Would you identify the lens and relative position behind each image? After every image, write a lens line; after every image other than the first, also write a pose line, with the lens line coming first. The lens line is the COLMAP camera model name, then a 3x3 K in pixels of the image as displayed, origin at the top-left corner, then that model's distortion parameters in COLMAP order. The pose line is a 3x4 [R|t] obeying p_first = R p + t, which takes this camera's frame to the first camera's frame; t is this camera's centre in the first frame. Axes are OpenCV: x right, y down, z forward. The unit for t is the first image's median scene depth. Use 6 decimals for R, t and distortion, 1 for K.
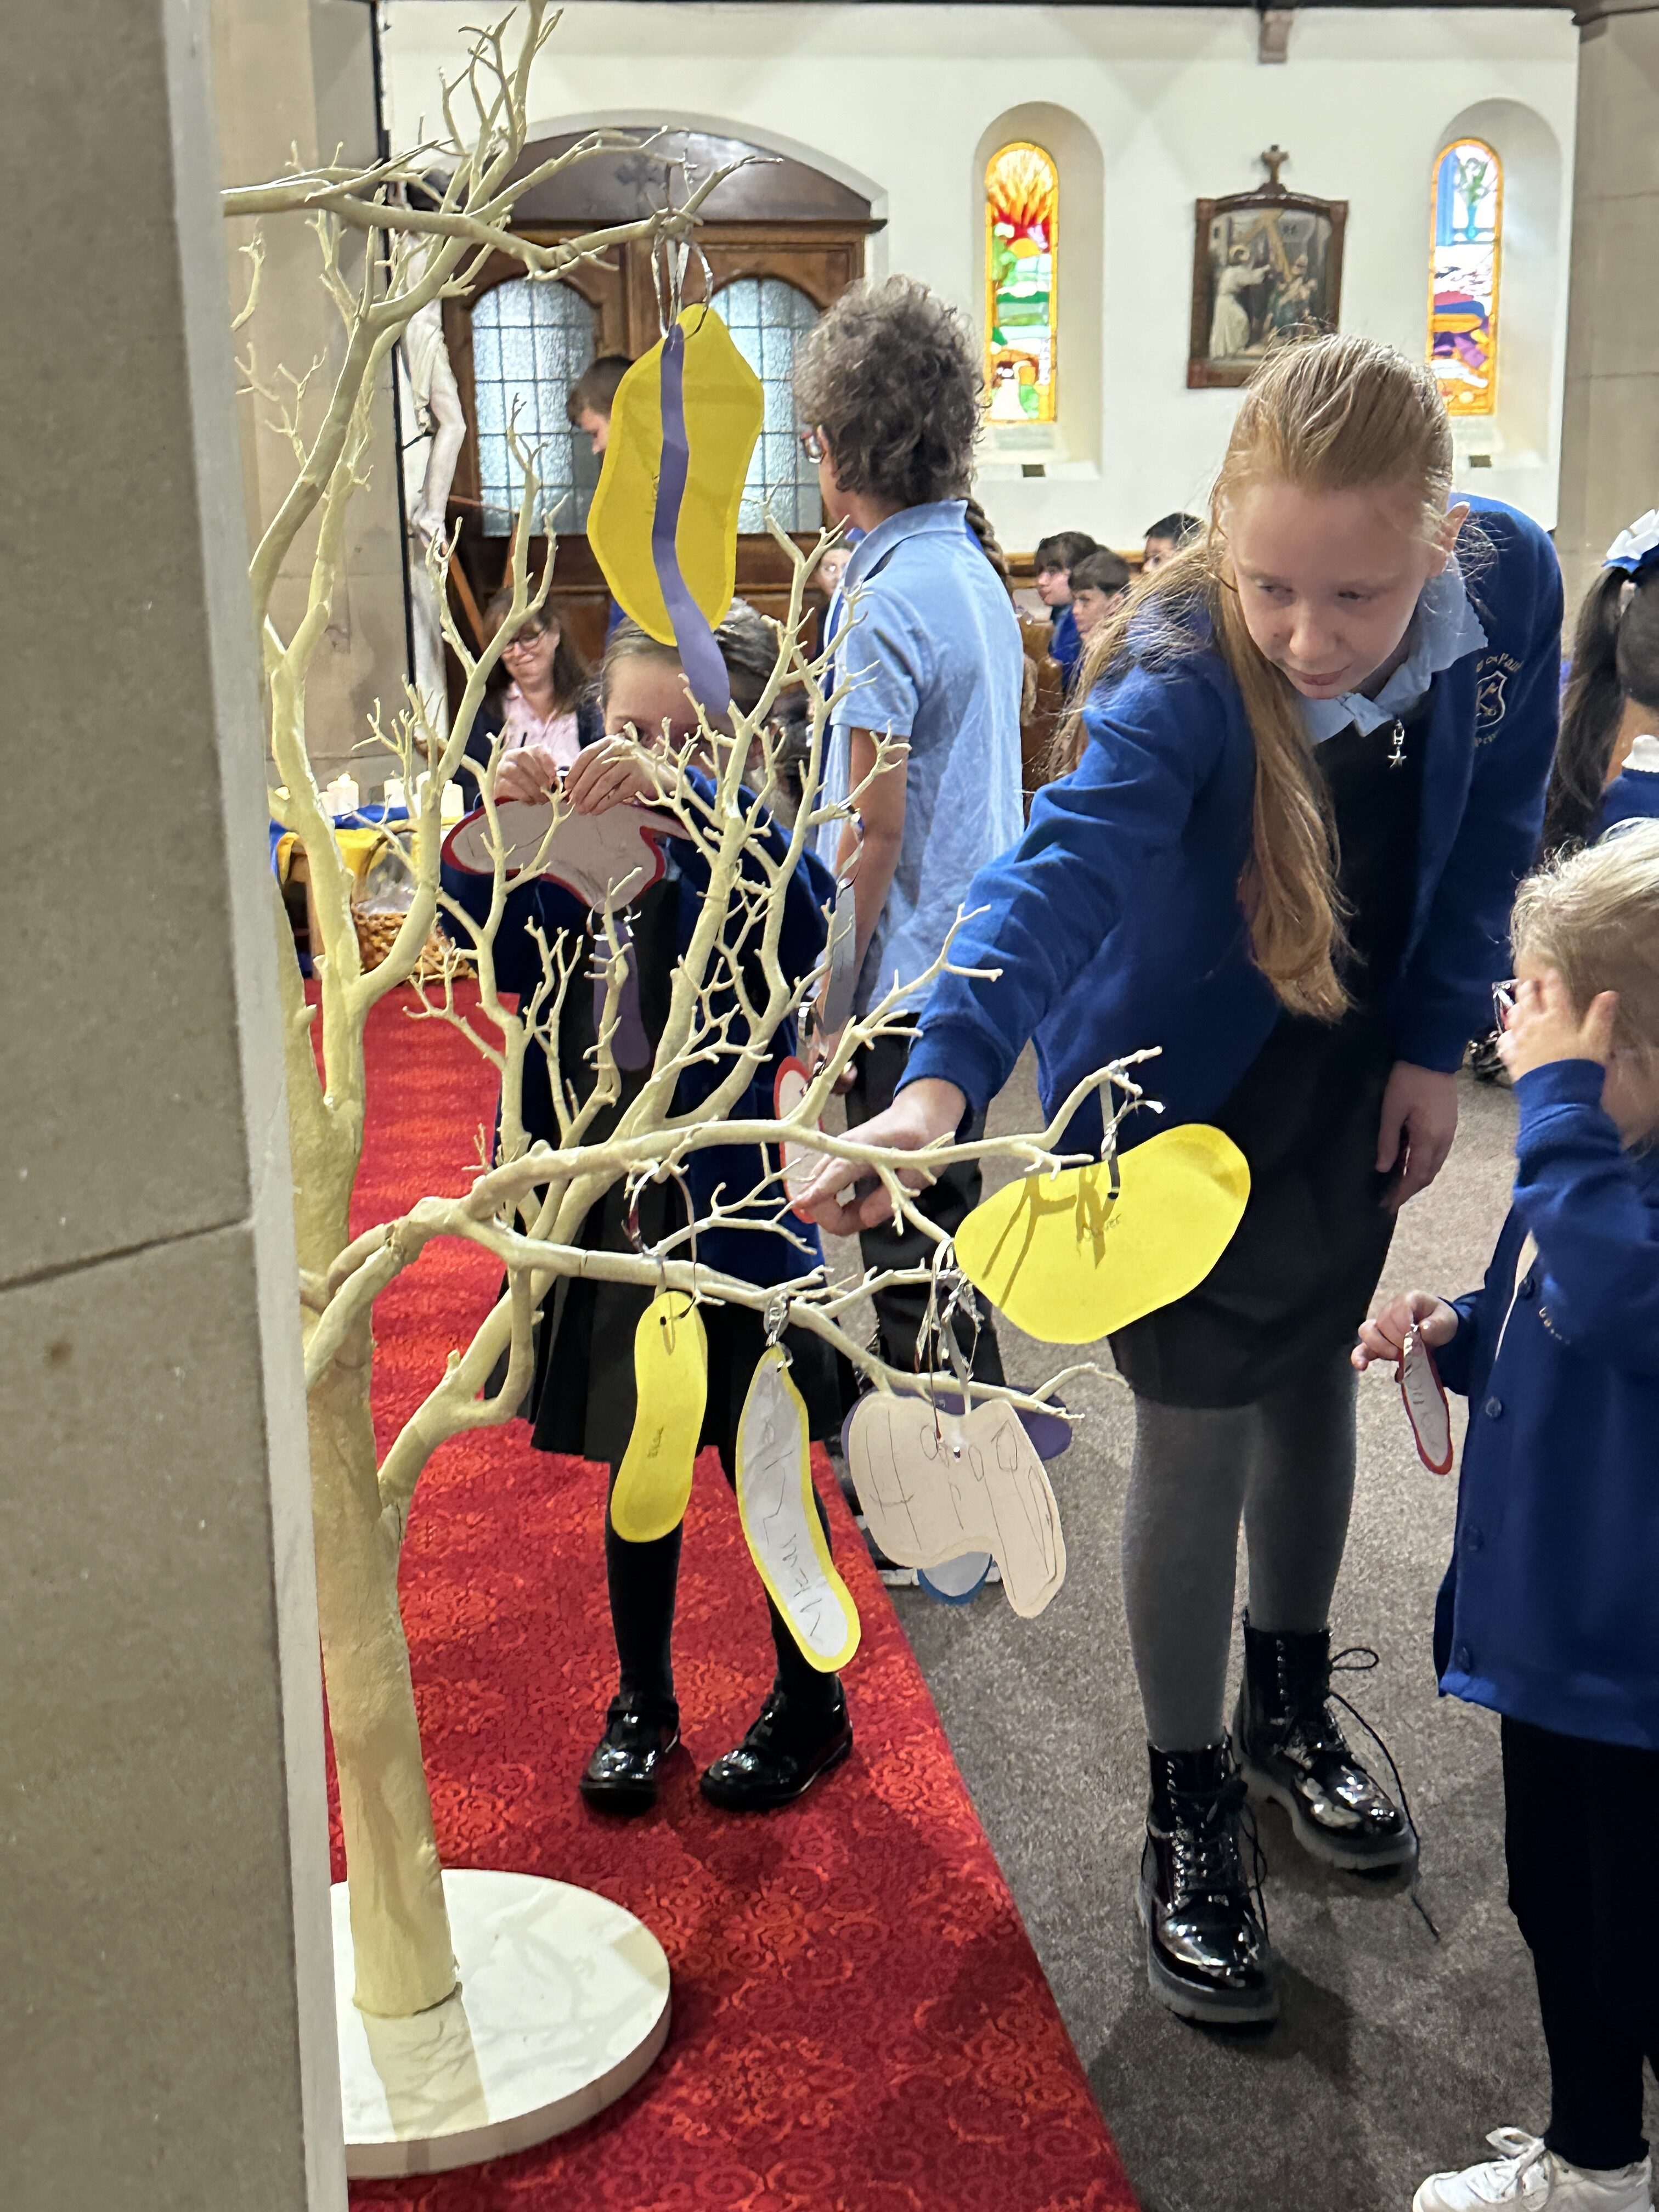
lens RADIAL K [[2869.2, 0, 829.5], [0, 2869.2, 1106.0], [0, 0, 1]] dist [0.216886, -0.615322]
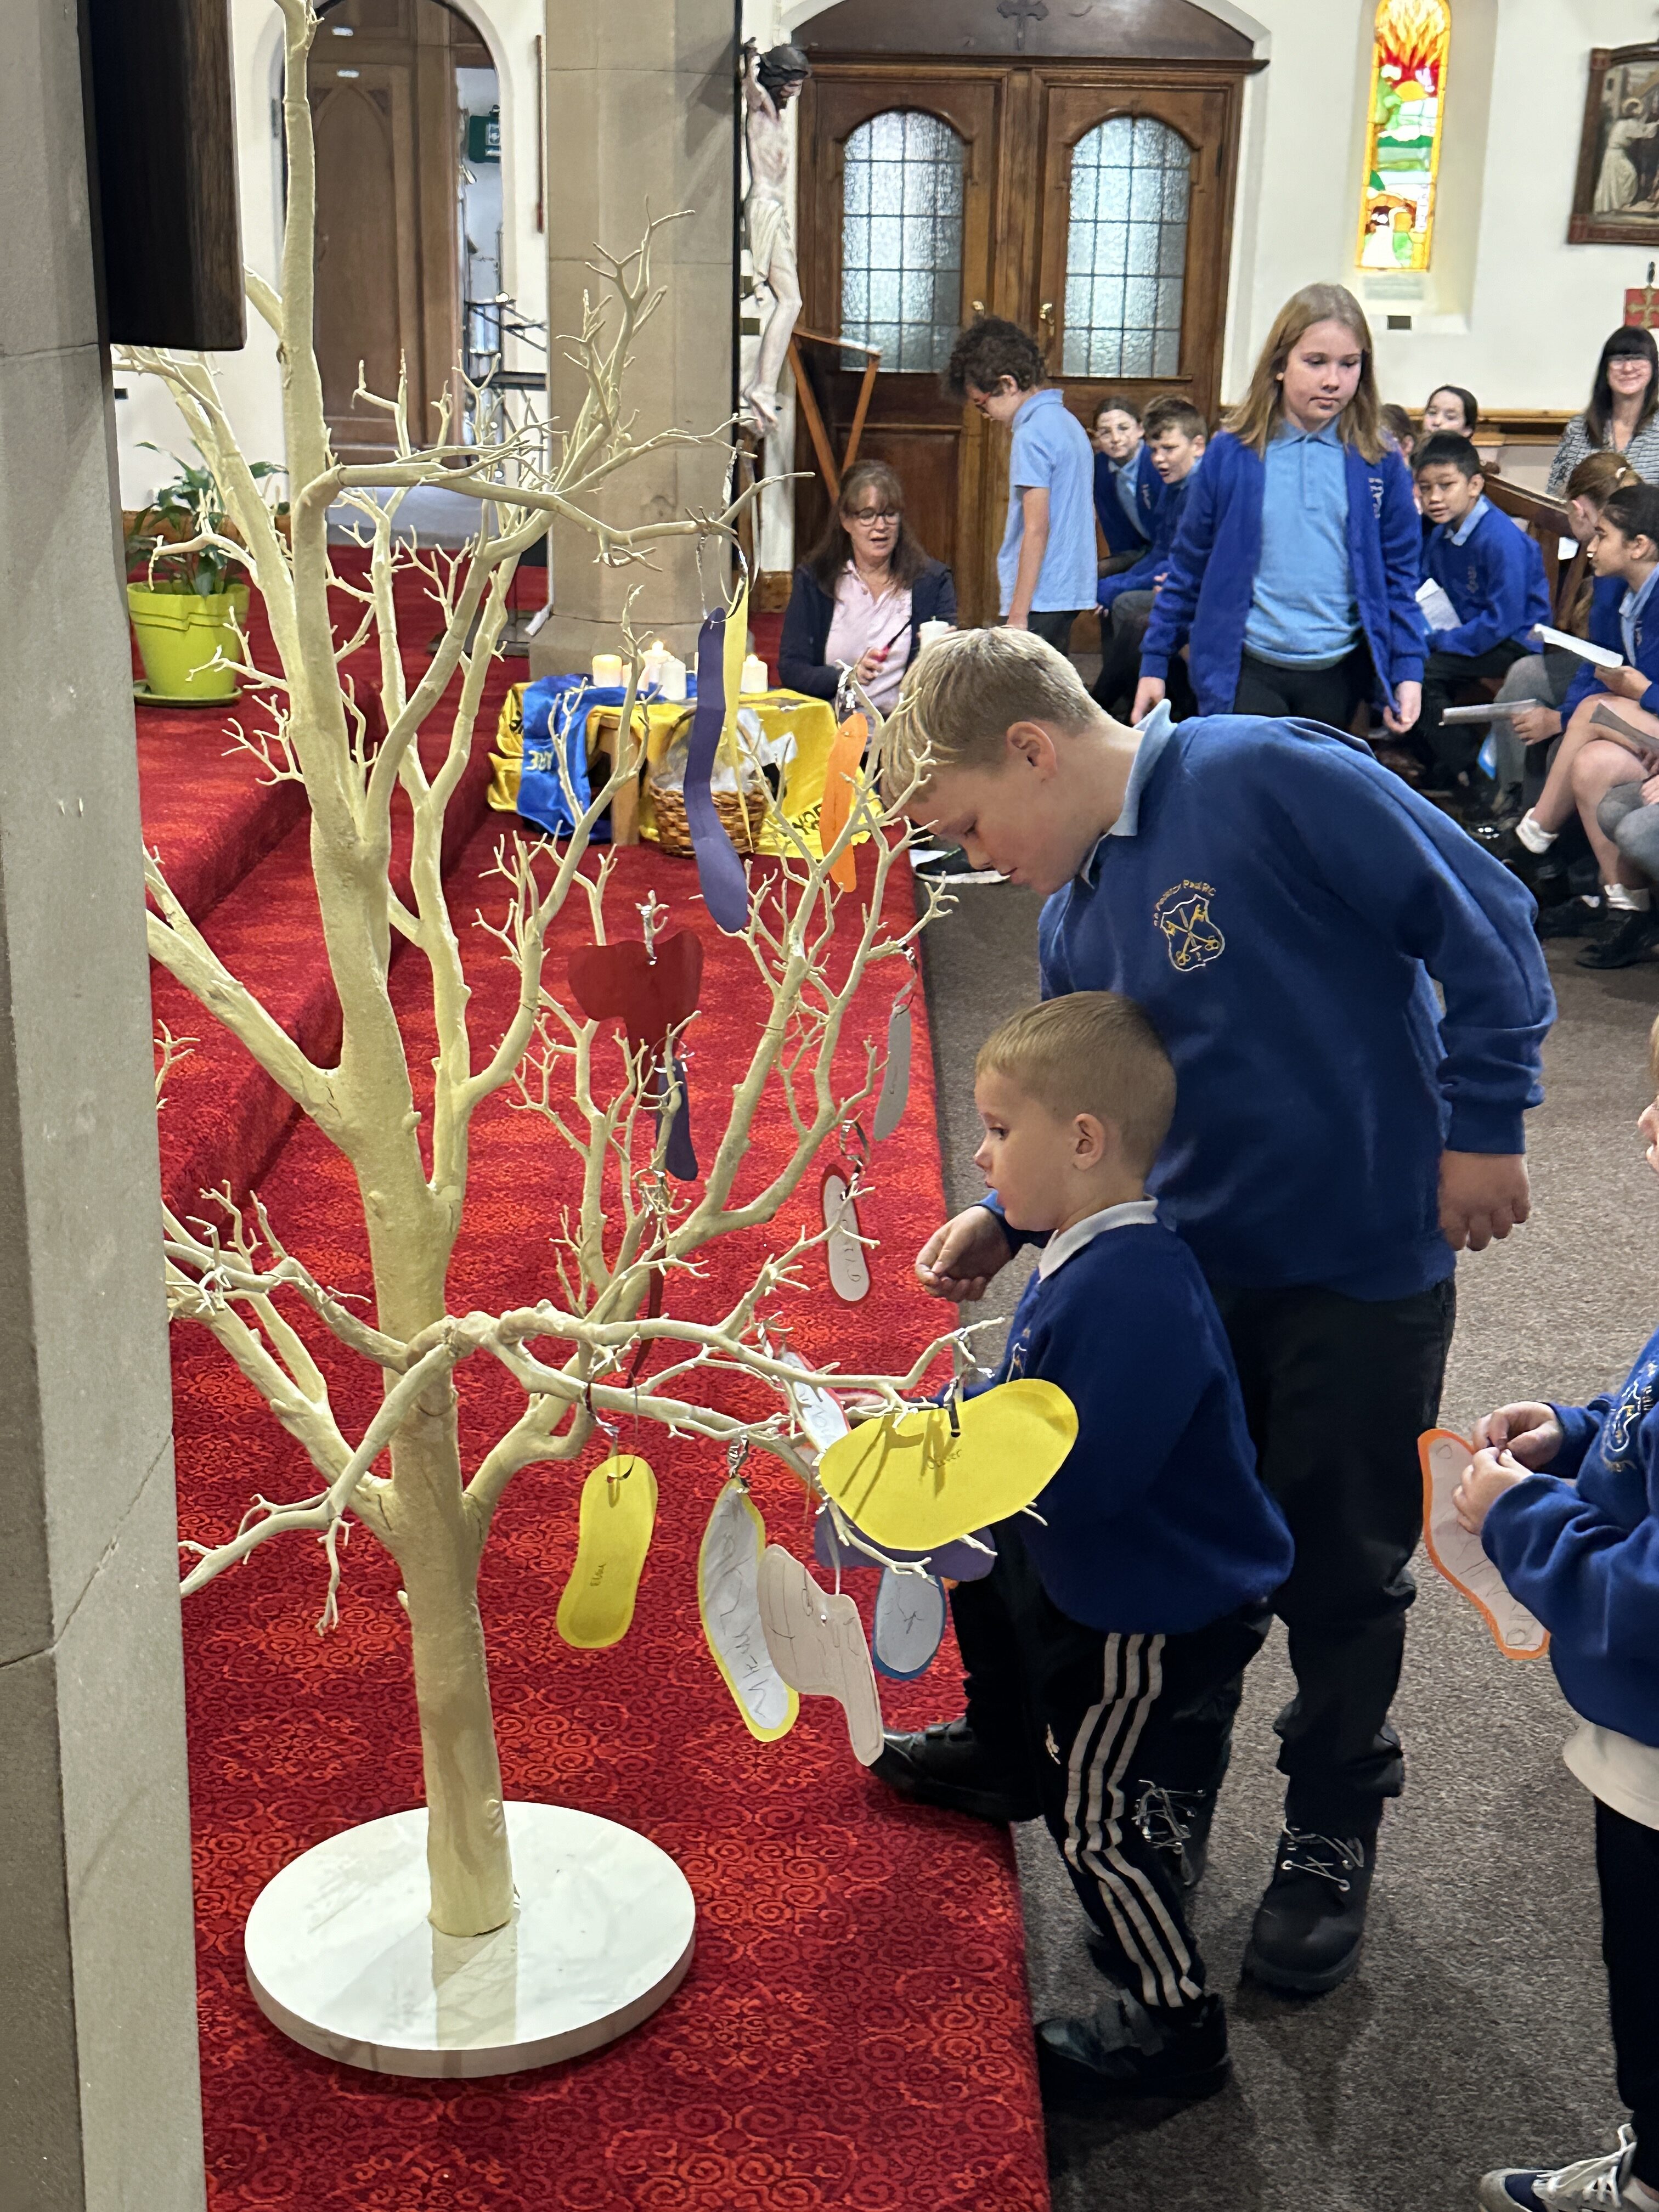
lens RADIAL K [[2869.2, 0, 829.5], [0, 2869.2, 1106.0], [0, 0, 1]] dist [0.216886, -0.615322]
pose [[0.989180, 0.077118, -0.124800, 0.098744], [-0.066869, 0.994192, 0.084327, -0.108609], [0.130578, -0.075069, 0.988592, -0.105146]]
